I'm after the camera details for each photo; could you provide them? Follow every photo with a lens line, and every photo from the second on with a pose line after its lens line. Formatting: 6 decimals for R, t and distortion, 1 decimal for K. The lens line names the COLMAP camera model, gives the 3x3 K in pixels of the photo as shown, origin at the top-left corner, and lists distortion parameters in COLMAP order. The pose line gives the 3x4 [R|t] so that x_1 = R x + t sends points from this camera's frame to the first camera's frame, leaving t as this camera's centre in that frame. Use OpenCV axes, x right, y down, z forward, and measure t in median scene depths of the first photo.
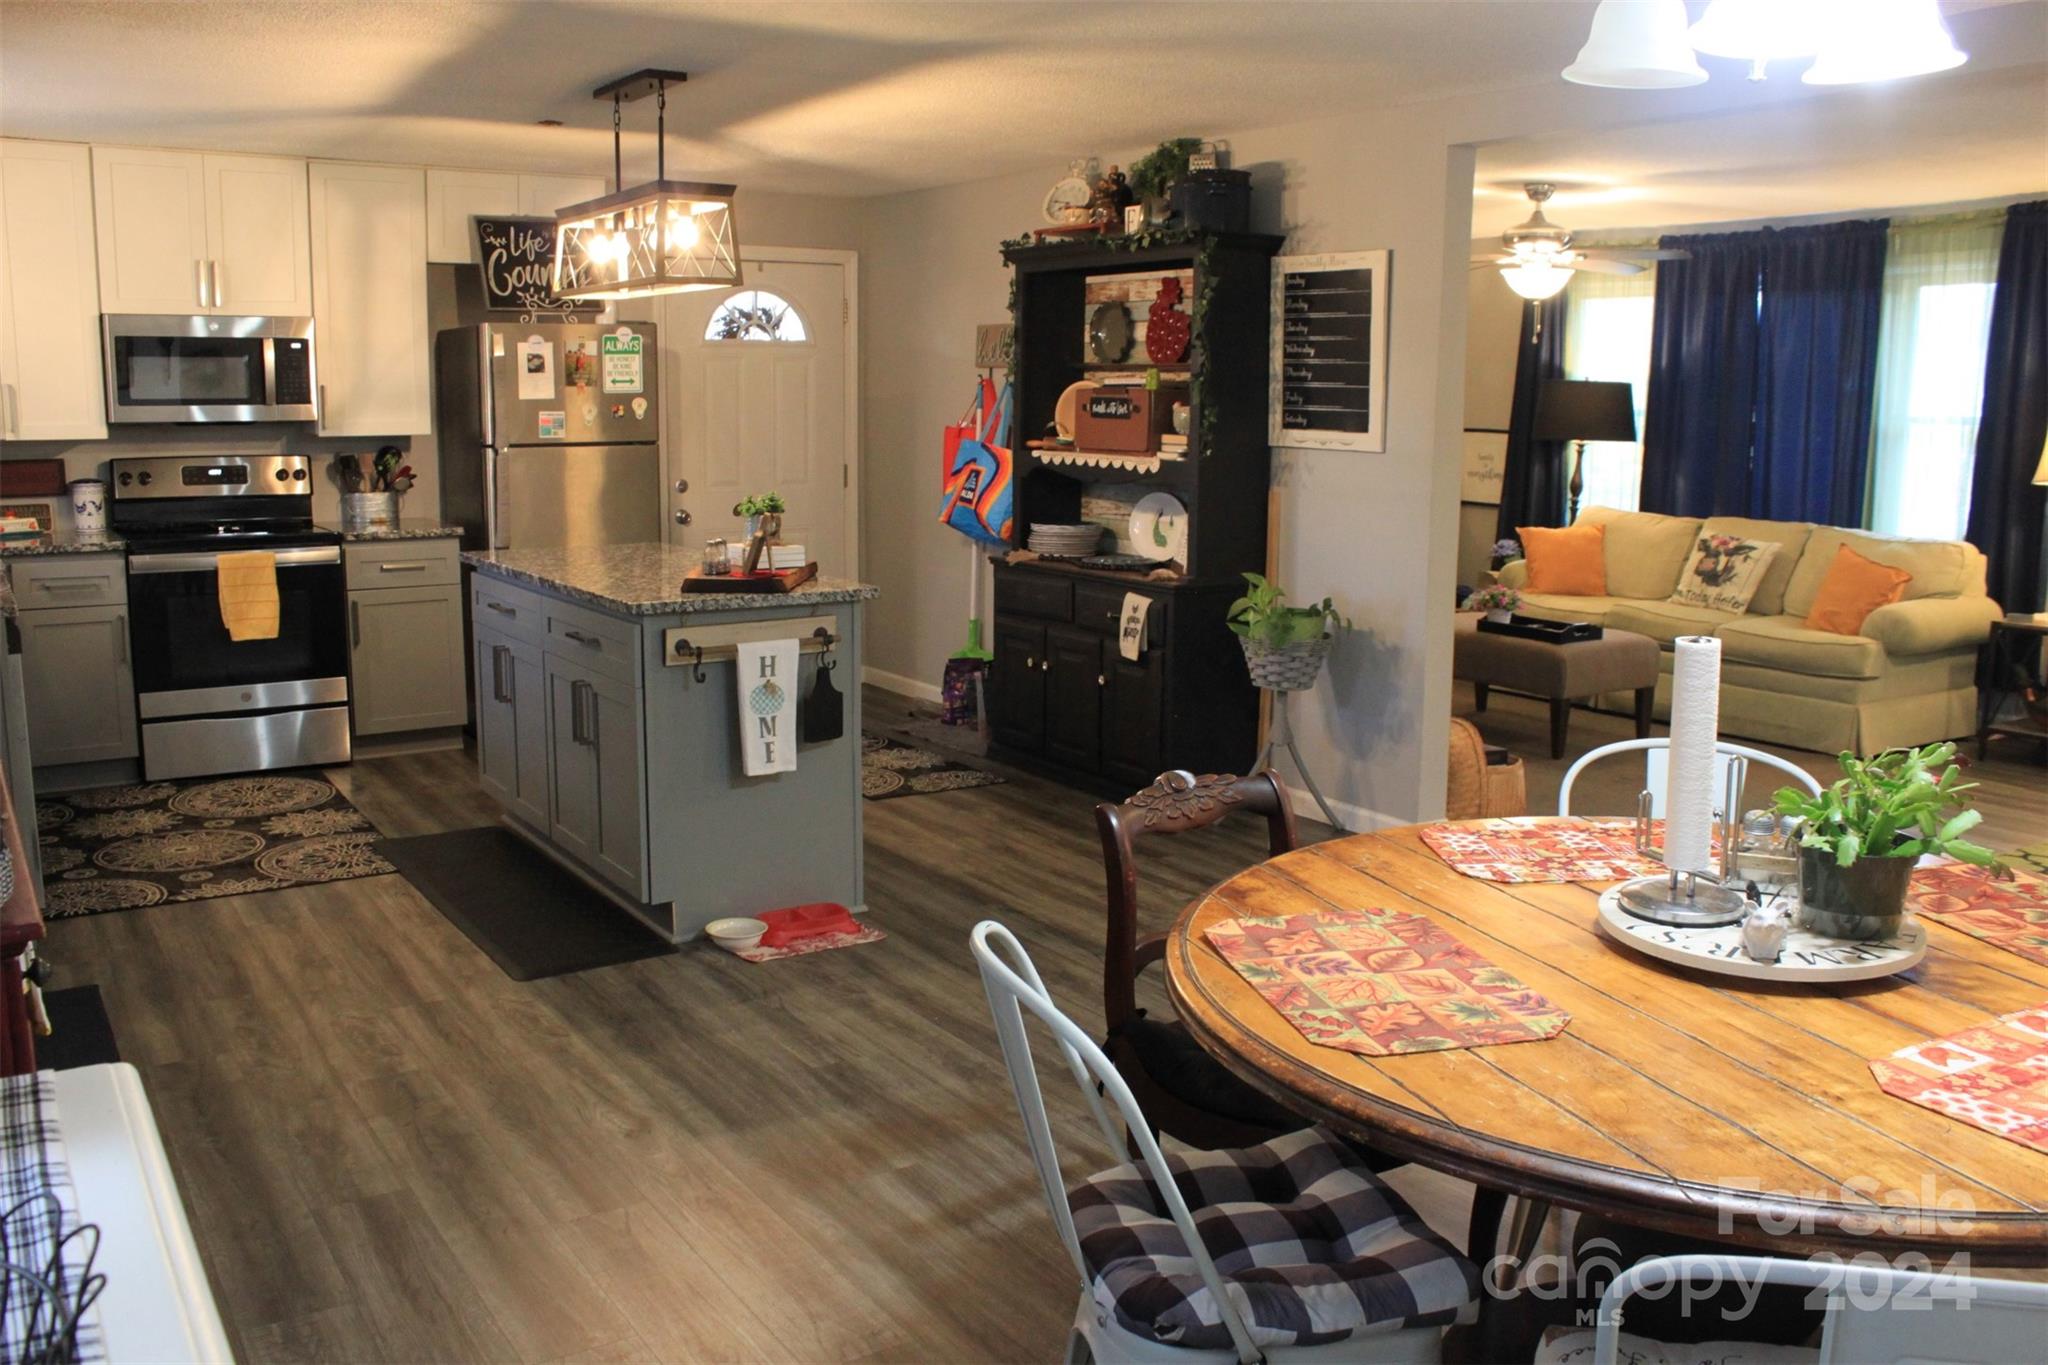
lens RADIAL K [[1710.7, 0, 1008.8], [0, 1710.7, 678.9], [0, 0, 1]] dist [-0.176457, 0.165454]
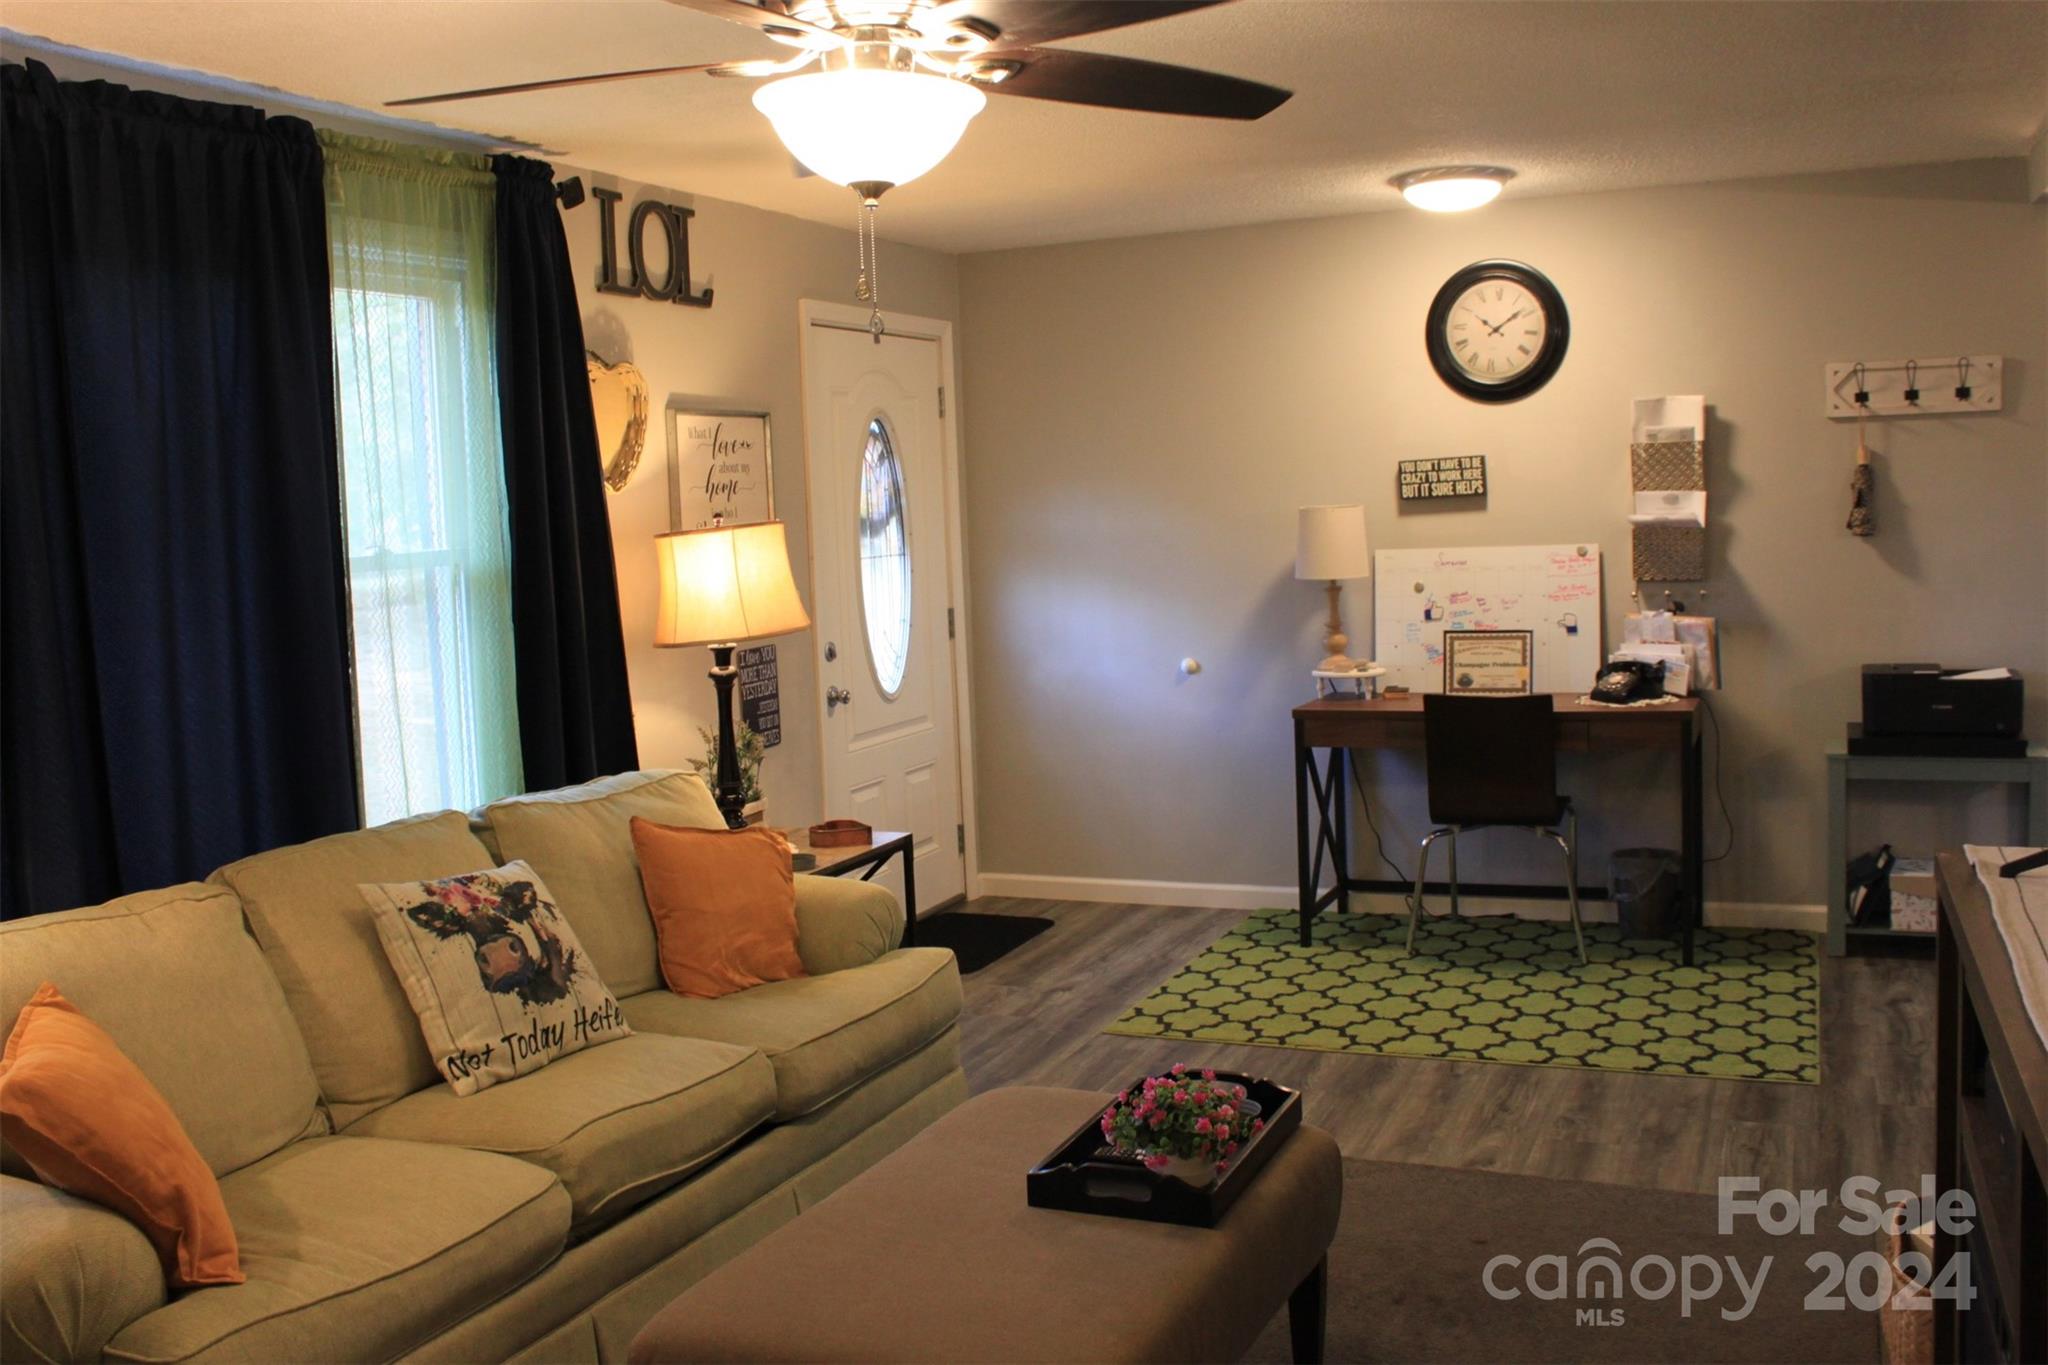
lens RADIAL K [[1806.8, 0, 1019.7], [0, 1806.8, 672.7], [0, 0, 1]] dist [-0.156017, 0.144494]
pose [[-0.543188, -0.060378, 0.837437, 0.026385], [0.179385, 0.966035, 0.186005, -0.234416], [-0.820224, 0.251259, -0.513908, 1.381622]]
